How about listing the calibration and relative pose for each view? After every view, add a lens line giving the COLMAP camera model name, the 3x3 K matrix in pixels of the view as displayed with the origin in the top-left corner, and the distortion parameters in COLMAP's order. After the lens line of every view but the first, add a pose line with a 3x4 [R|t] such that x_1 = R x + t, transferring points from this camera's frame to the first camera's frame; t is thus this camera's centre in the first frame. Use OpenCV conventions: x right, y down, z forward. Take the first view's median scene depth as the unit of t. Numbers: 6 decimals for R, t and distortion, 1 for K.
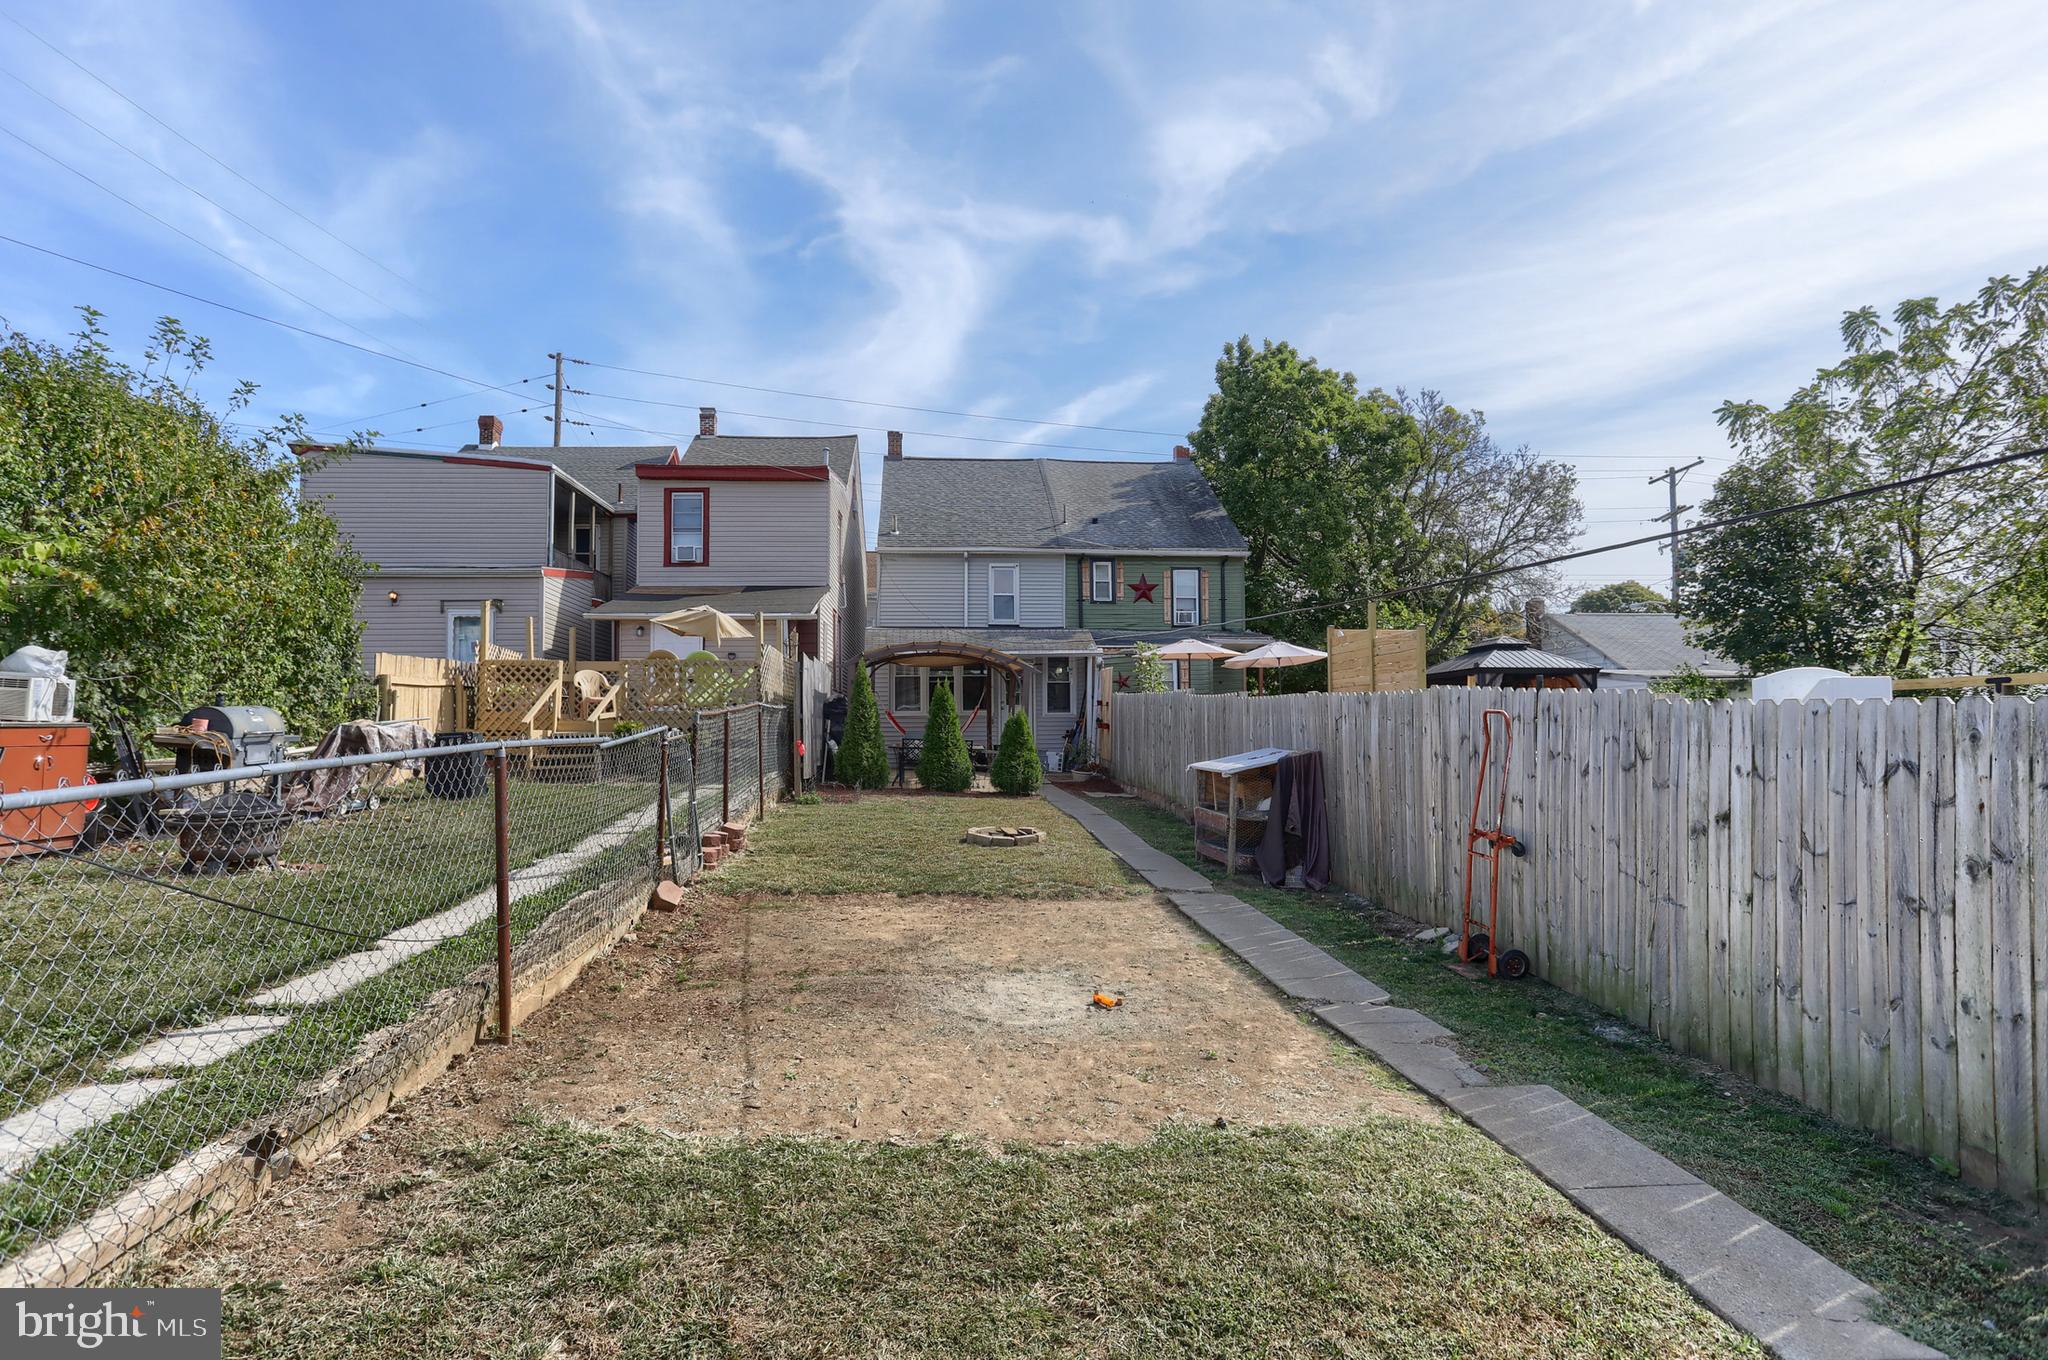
lens RADIAL K [[1121.3, 0, 1024.0], [0, 1121.3, 680.0], [0, 0, 1]] dist [-0.000190, -0.000085]
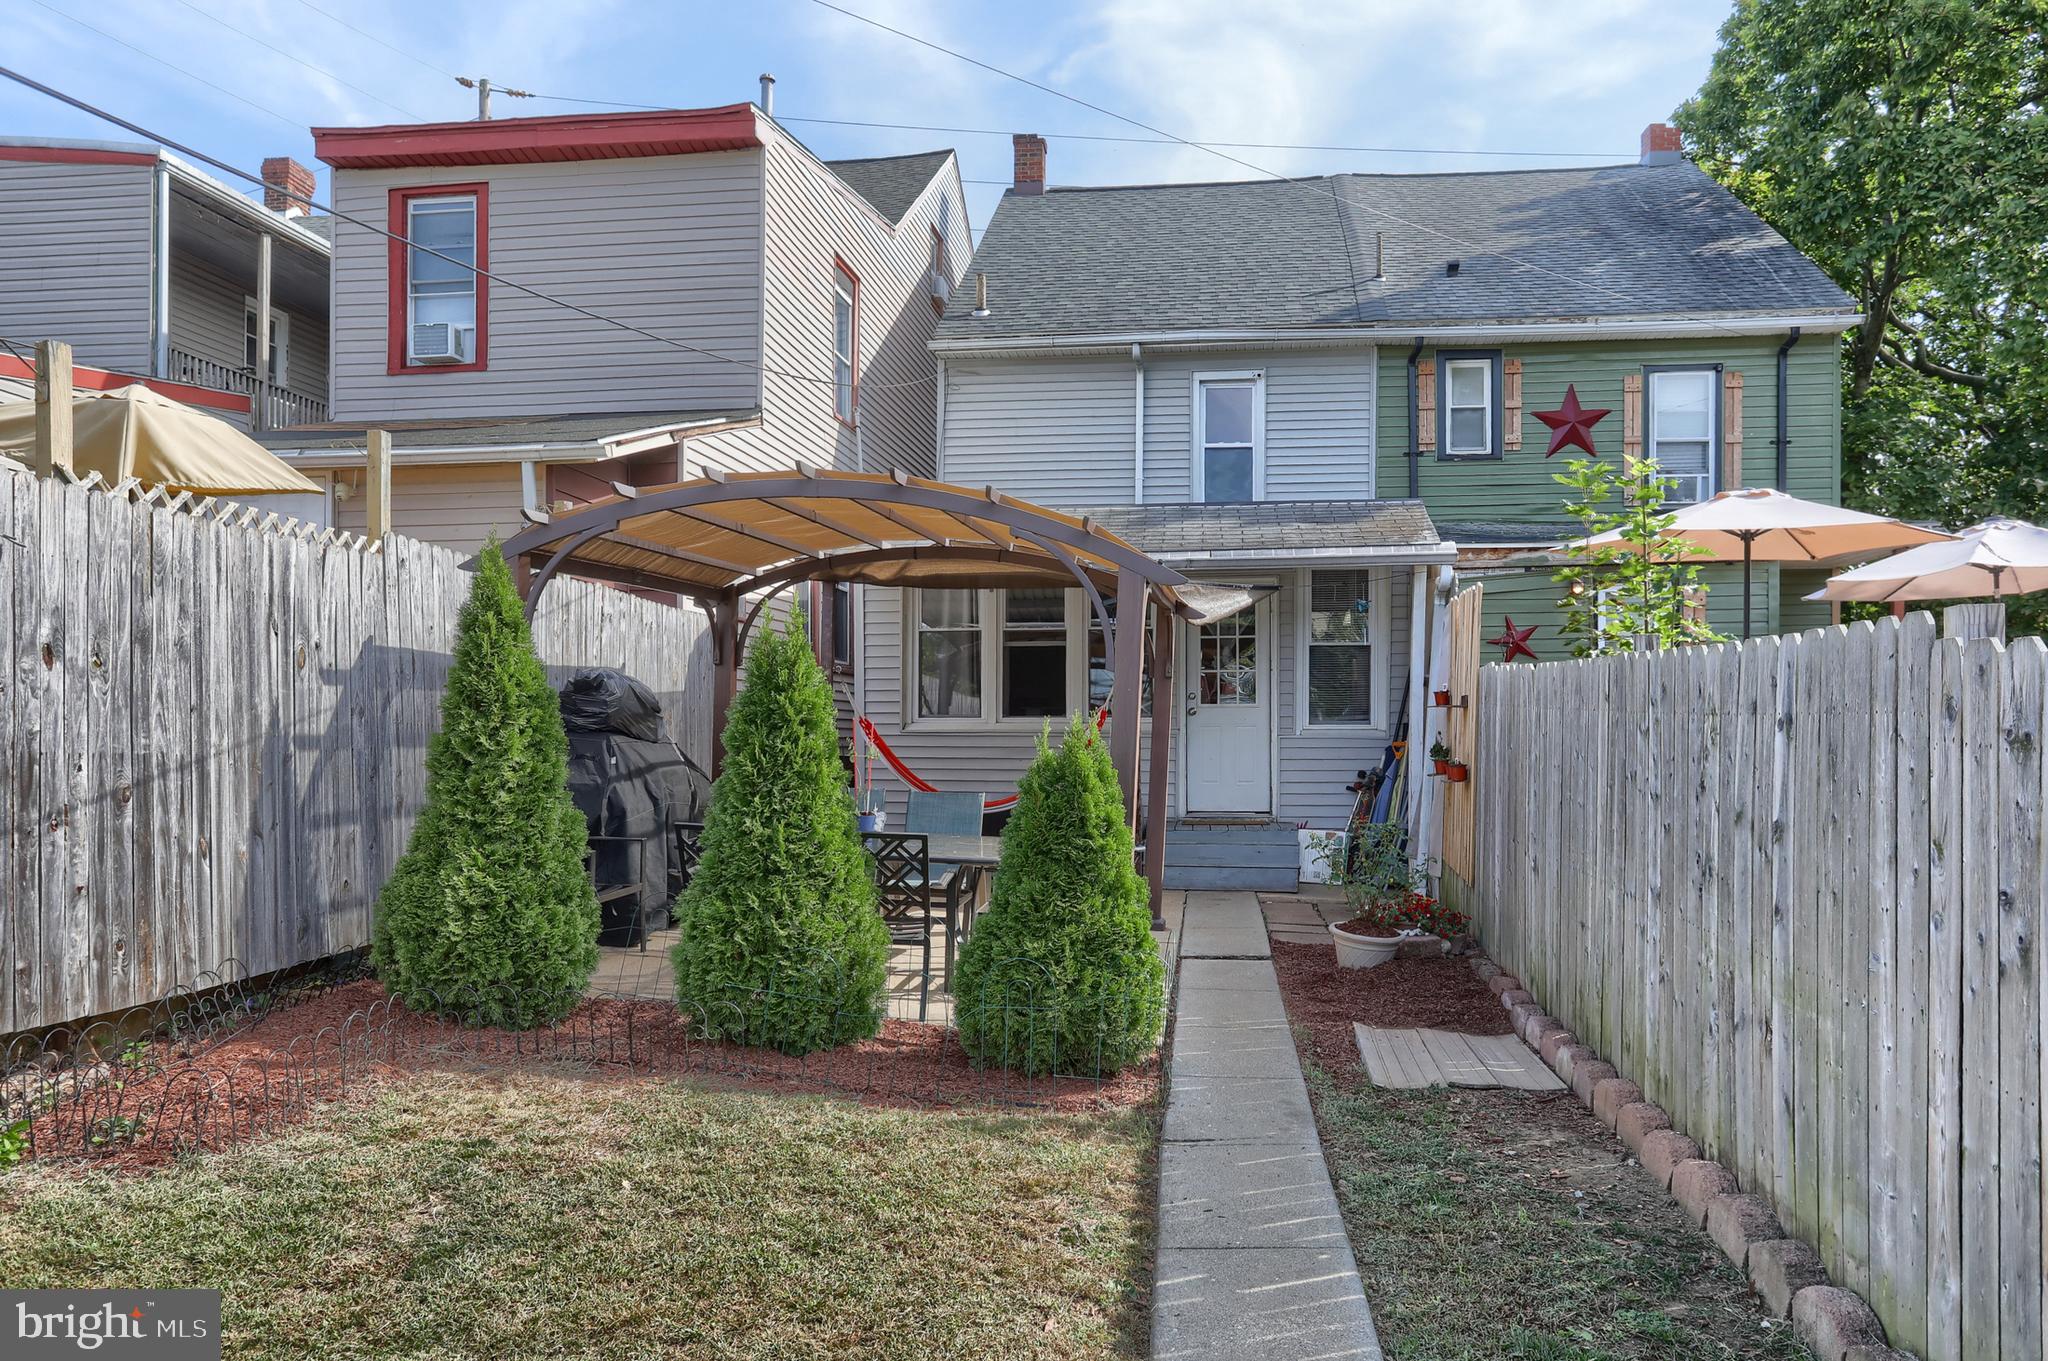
lens RADIAL K [[1404.6, 0, 1022.5], [0, 1404.6, 773.5], [0, 0, 1]] dist [-0.036179, -0.000063]
pose [[0.970355, 0.021130, -0.240757, 0.037141], [-0.003446, 0.997279, 0.073639, 0.009891], [0.241657, -0.070626, 0.967788, 0.450859]]
